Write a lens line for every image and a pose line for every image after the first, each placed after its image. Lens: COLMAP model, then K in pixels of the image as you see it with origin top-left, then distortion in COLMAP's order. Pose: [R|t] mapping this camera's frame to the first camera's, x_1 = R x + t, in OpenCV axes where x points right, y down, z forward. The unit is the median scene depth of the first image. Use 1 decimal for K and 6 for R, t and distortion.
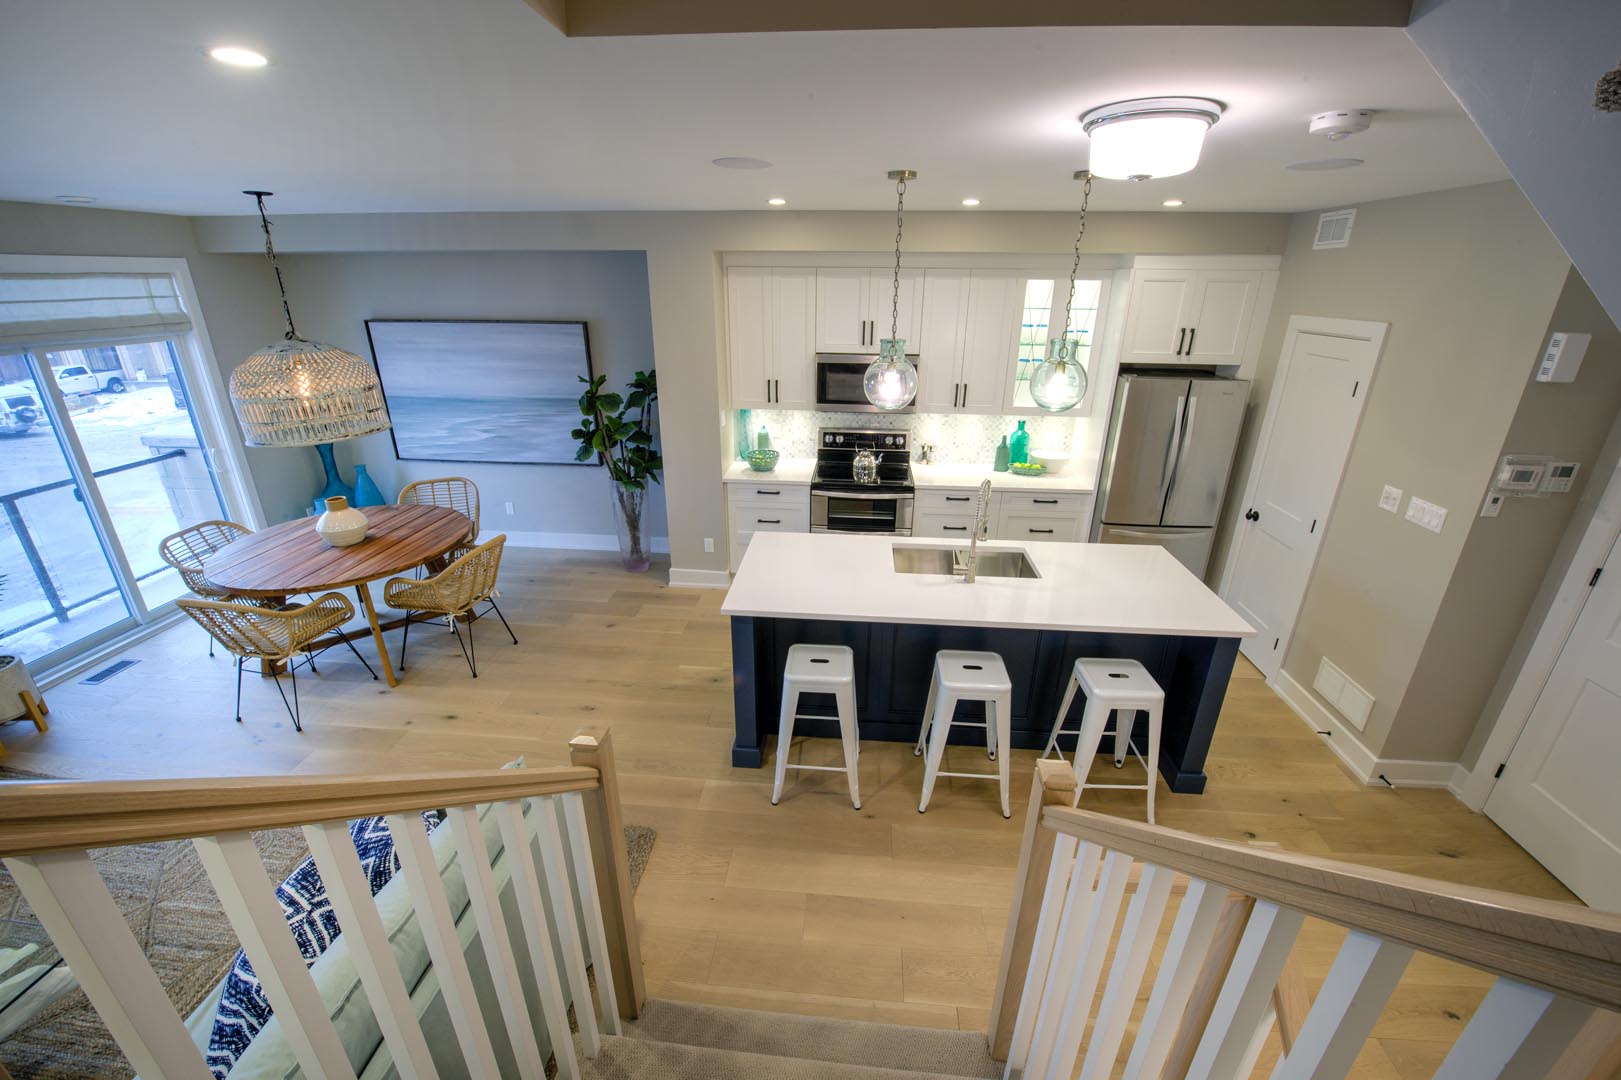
lens RADIAL K [[638.2, 0, 812.9], [0, 638.2, 537.9], [0, 0, 1]] dist [-0.019558, -0.000240]
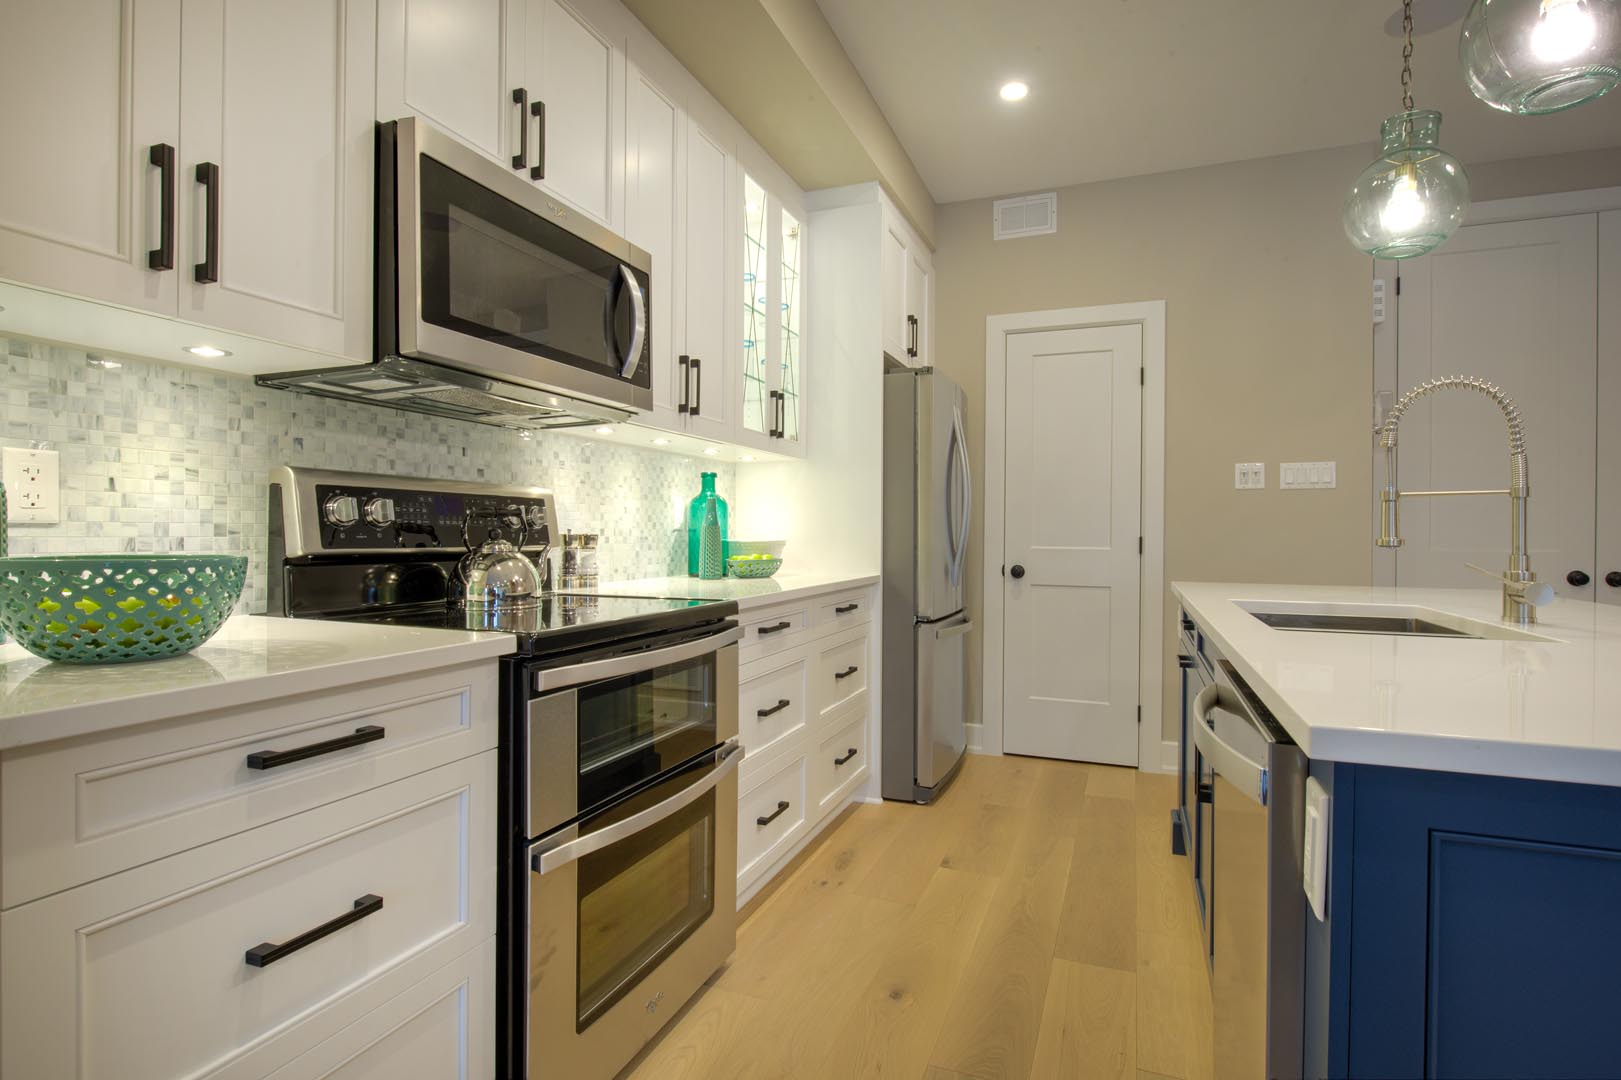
lens RADIAL K [[809.9, 0, 807.8], [0, 809.9, 536.2], [0, 0, 1]] dist [-0.011741, -0.000213]
pose [[0.296775, -0.010789, 0.954887, -0.270960], [0.349858, 0.931641, -0.098208, -0.066265], [-0.888552, 0.363221, 0.280262, 0.941723]]
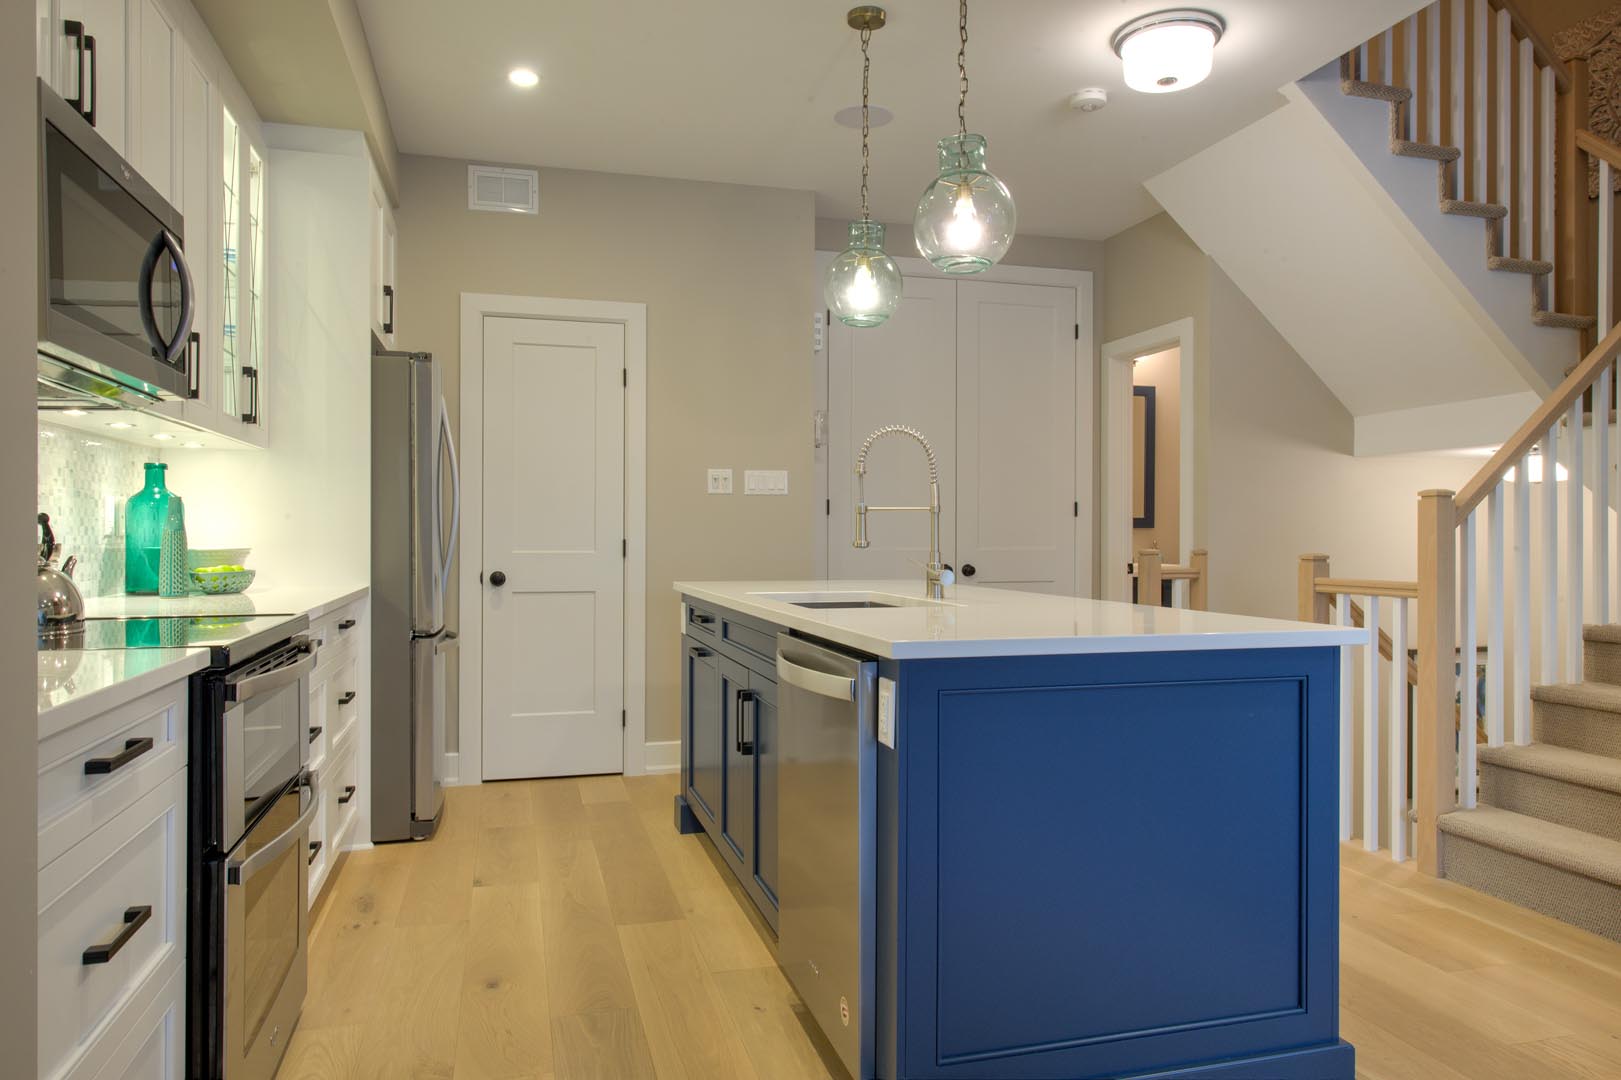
lens RADIAL K [[1059.6, 0, 803.4], [0, 1059.6, 536.5], [0, 0, 1]] dist [-0.002152, 0.000082]
pose [[-0.342572, -0.010767, 0.939430, -0.465131], [0.343724, 0.929172, 0.135991, -0.117871], [-0.874356, 0.369491, -0.314608, 1.057292]]
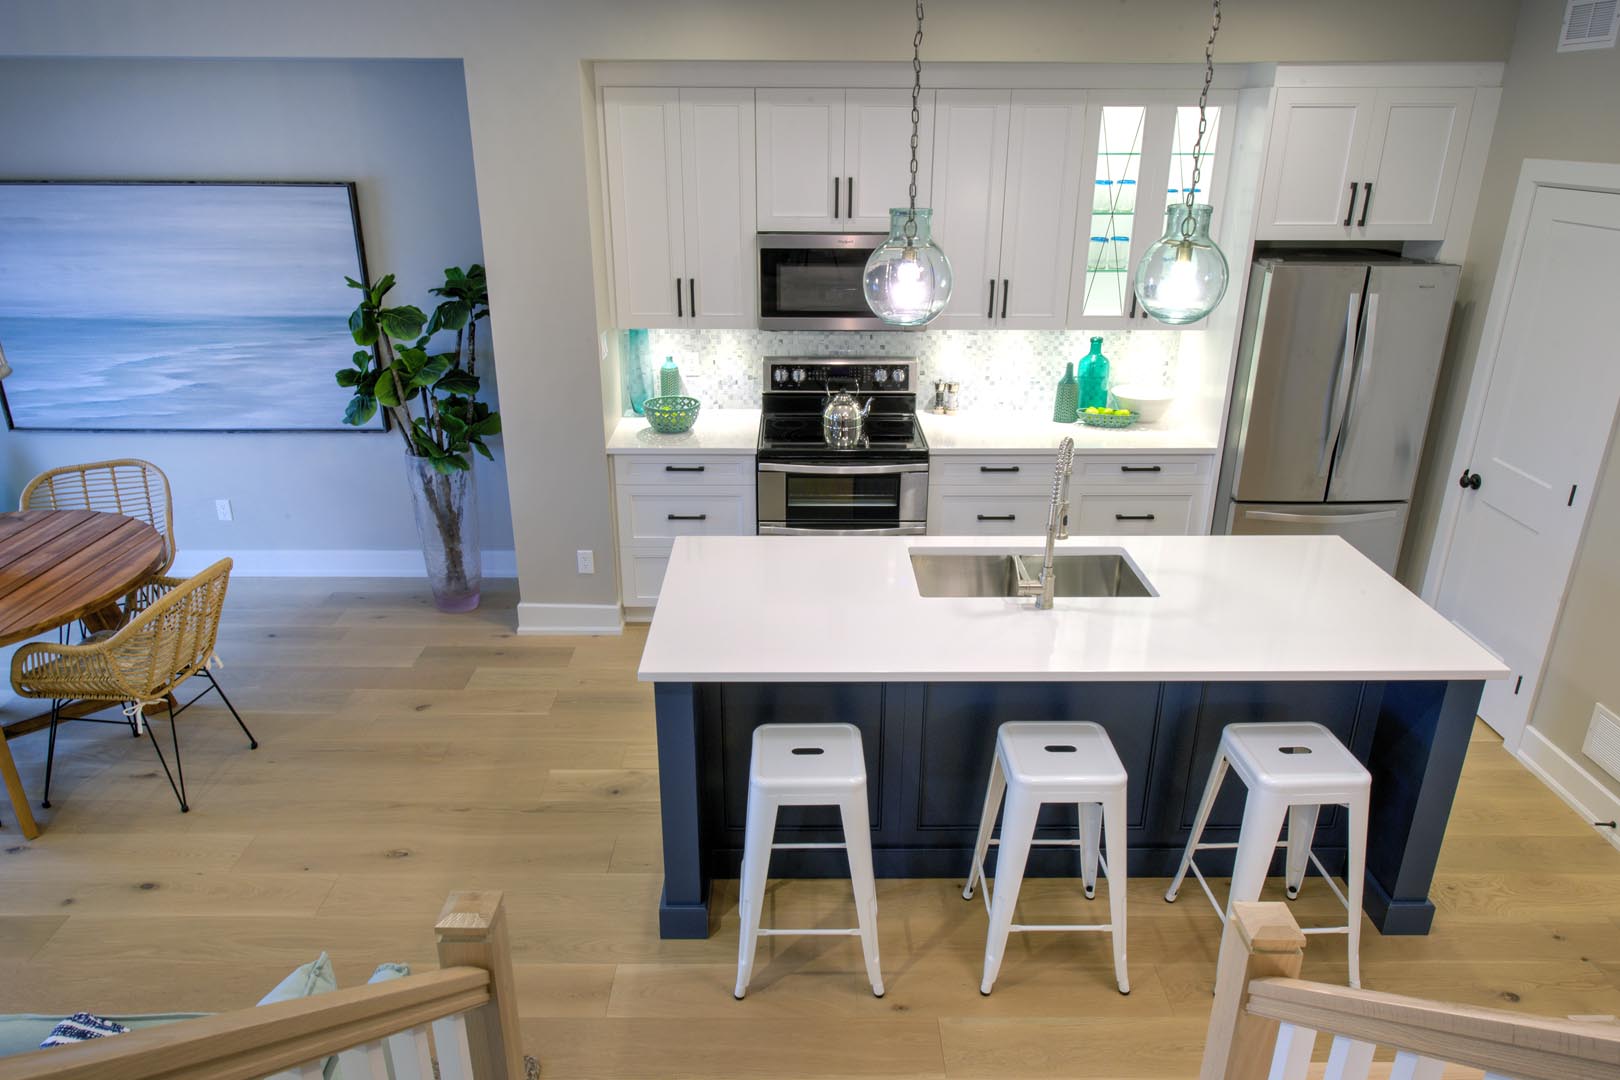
lens RADIAL K [[1059.0, 0, 809.7], [0, 1059.0, 538.1], [0, 0, 1]] dist [-0.002152, 0.000082]
pose [[0.995891, -0.037152, 0.082588, -0.044283], [0.037103, 0.999309, 0.002126, -0.005443], [-0.082610, 0.000947, 0.996581, 0.011359]]
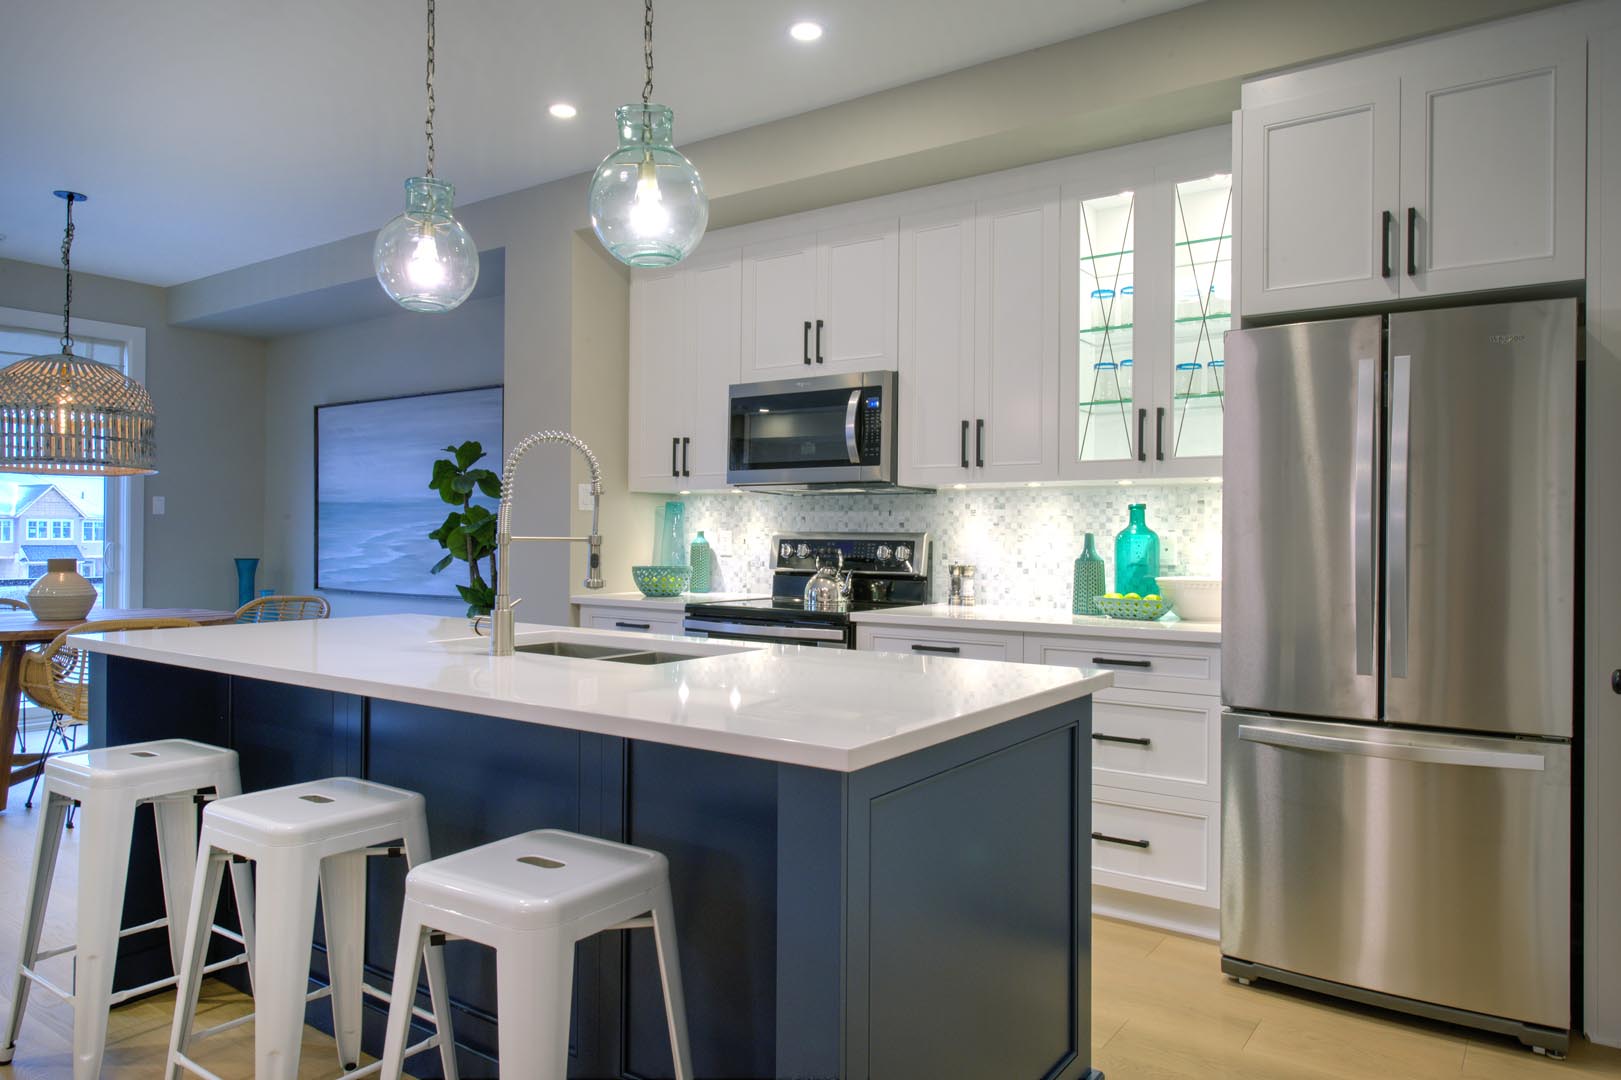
lens RADIAL K [[1059.6, 0, 817.0], [0, 1059.6, 540.1], [0, 0, 1]] dist [-0.002152, 0.000082]
pose [[0.863804, 0.000345, -0.503828, 0.612433], [-0.188325, 0.927735, -0.322245, 0.144842], [0.467308, 0.373240, 0.801446, 0.372714]]
